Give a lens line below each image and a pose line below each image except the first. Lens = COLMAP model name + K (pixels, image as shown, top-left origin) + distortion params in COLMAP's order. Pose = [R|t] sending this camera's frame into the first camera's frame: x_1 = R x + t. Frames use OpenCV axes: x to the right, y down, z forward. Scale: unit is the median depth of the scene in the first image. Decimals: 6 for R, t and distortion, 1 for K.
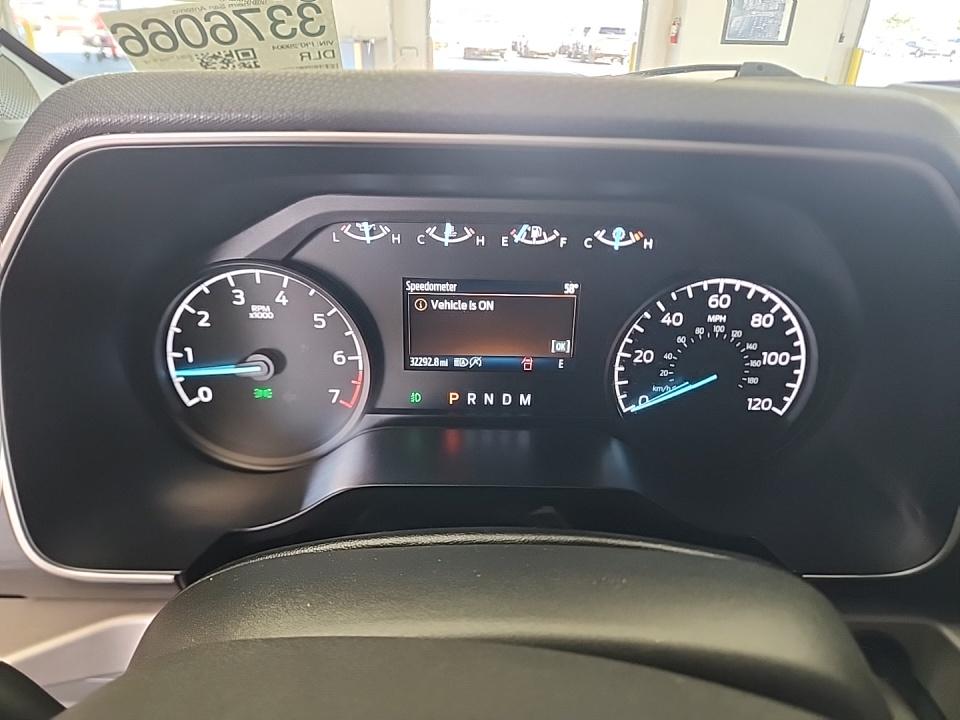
lens RADIAL K [[635.8, 0, 482.1], [0, 635.8, 358.9], [0, 0, 1]] dist [0.067301, -0.042912]
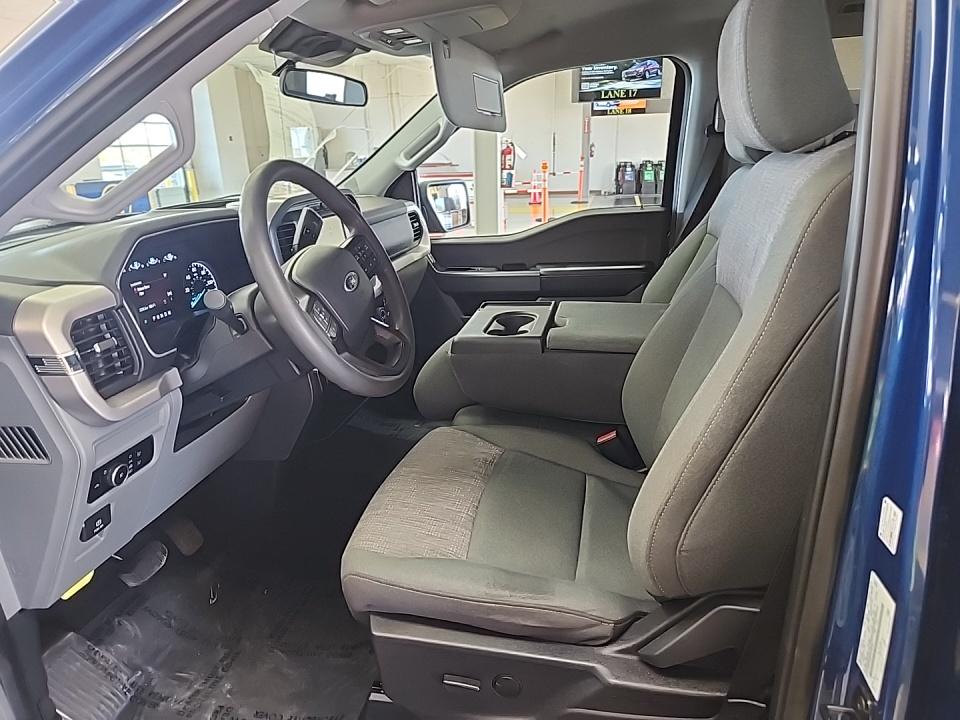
lens RADIAL K [[641.8, 0, 486.8], [0, 641.8, 364.6], [0, 0, 1]] dist [0.054655, -0.039852]
pose [[0.182582, -0.339934, 0.922556, -2.796225], [0.477640, 0.850829, 0.218976, 0.341858], [-0.859374, 0.400669, 0.317712, -1.310402]]
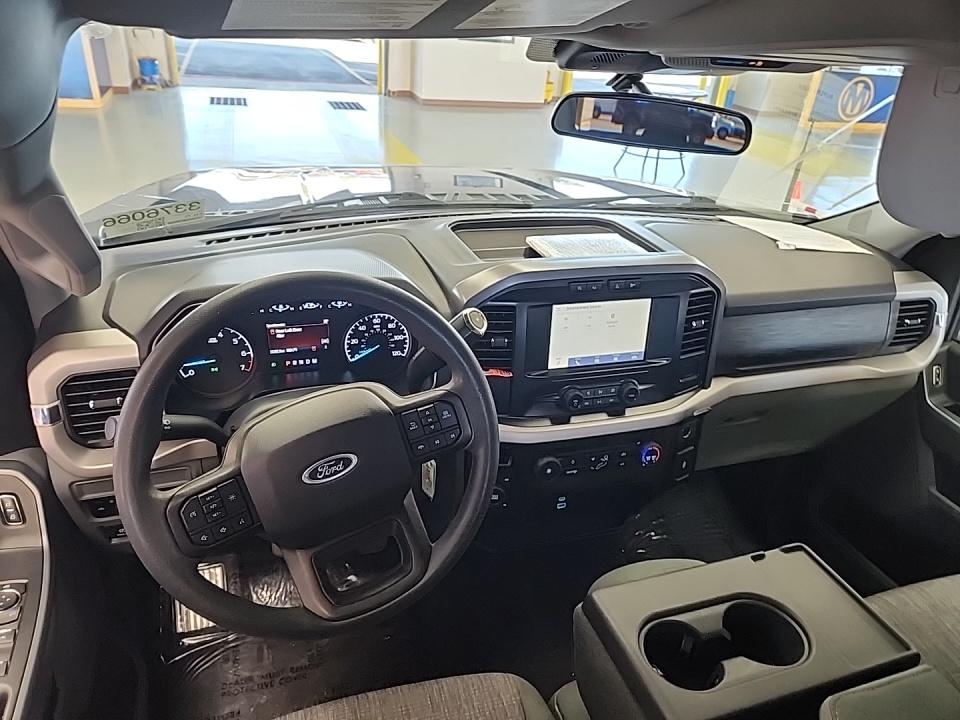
lens RADIAL K [[635.8, 0, 482.1], [0, 635.8, 358.9], [0, 0, 1]] dist [0.067301, -0.042912]
pose [[0.946108, -0.114359, 0.302988, -0.089696], [0.100433, 0.993059, 0.061208, -0.045276], [-0.307885, -0.027479, 0.951027, -1.991272]]
